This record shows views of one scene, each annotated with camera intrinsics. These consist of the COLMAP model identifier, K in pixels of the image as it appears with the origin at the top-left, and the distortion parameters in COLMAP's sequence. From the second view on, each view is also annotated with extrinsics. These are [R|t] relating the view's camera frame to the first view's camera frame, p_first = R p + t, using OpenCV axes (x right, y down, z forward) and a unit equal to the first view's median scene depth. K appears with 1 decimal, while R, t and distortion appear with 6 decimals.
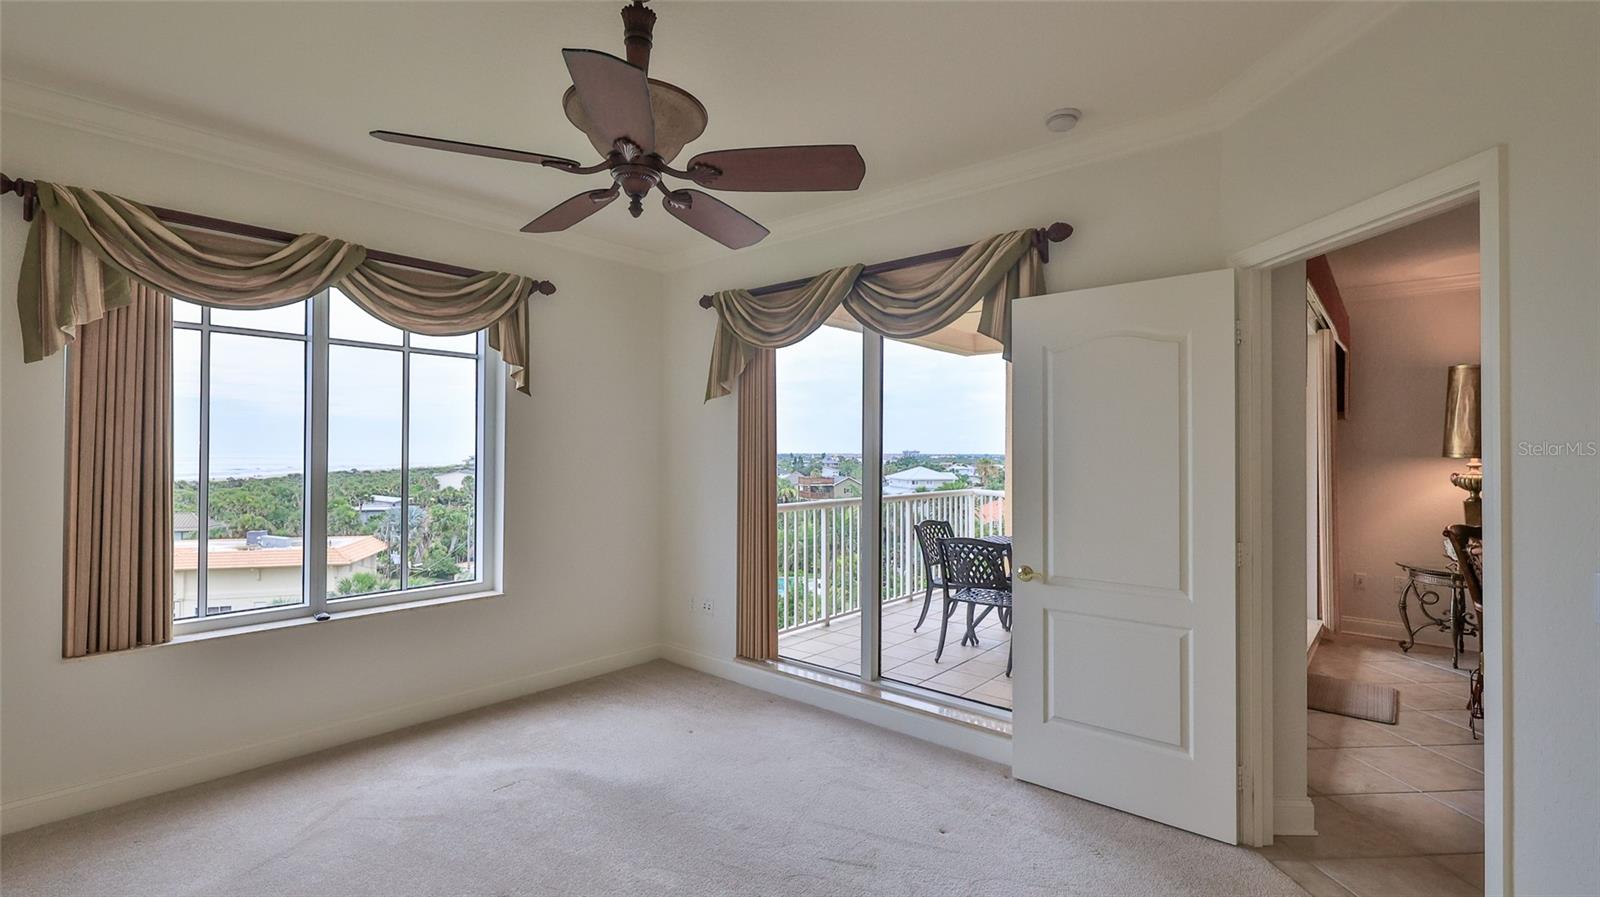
lens RADIAL K [[705.0, 0, 795.5], [0, 705.0, 447.4], [0, 0, 1]] dist [0.000868, -0.000200]
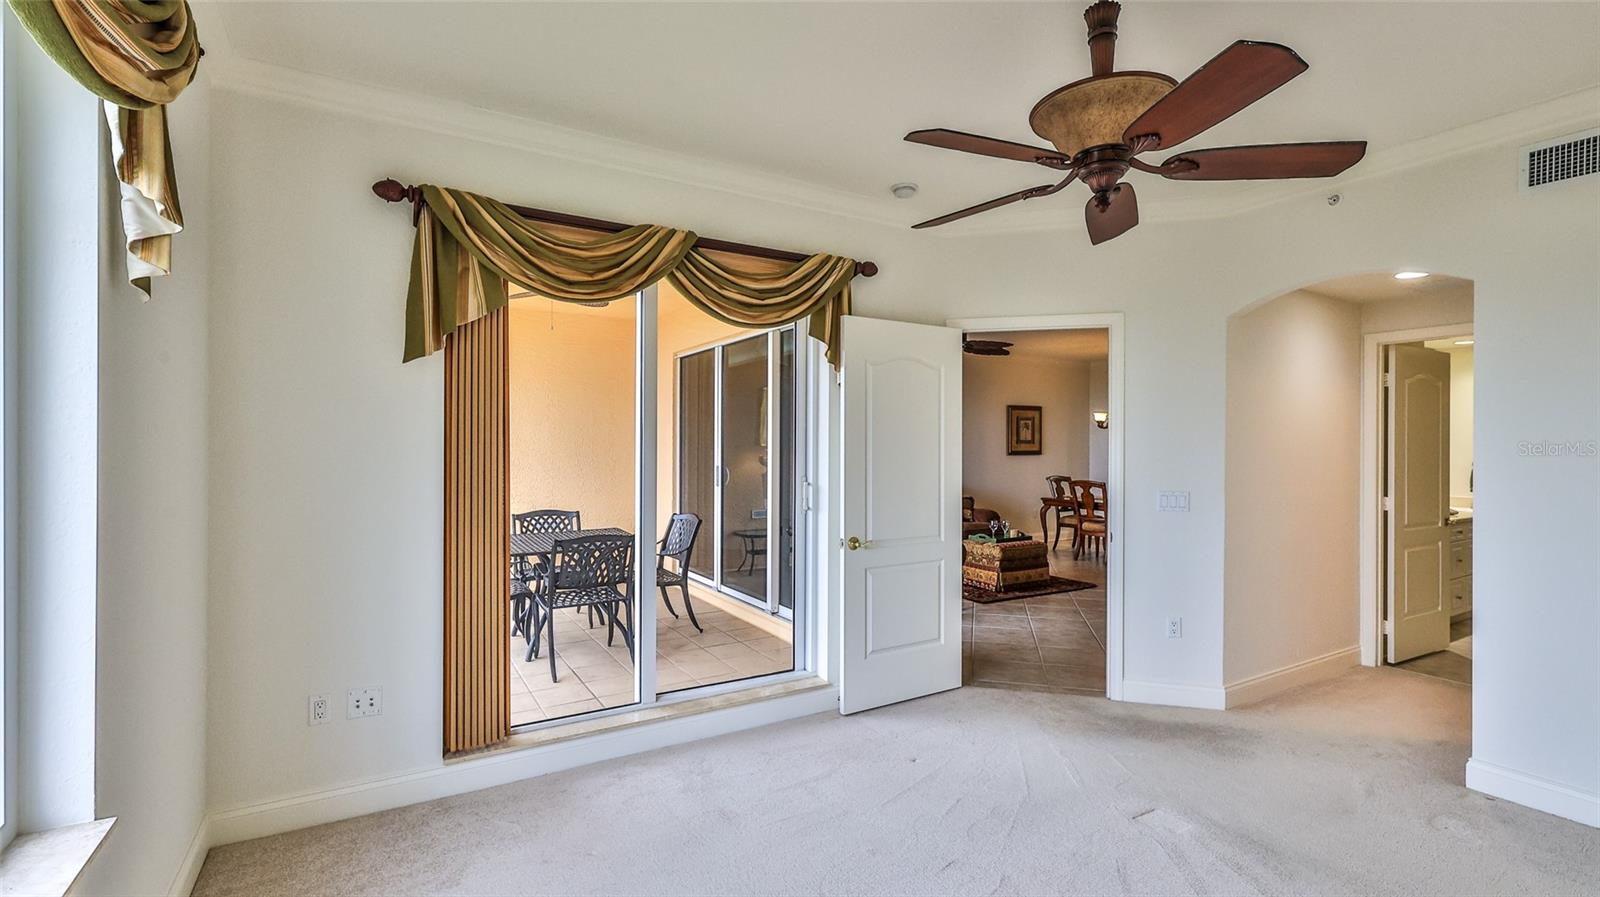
lens RADIAL K [[705.0, 0, 798.3], [0, 705.0, 446.3], [0, 0, 1]] dist [0.000868, -0.000200]
pose [[0.318151, -0.002139, 0.948038, -0.724254], [-0.010199, 0.999932, 0.005679, 0.004800], [-0.947985, -0.011476, 0.318107, 0.595284]]
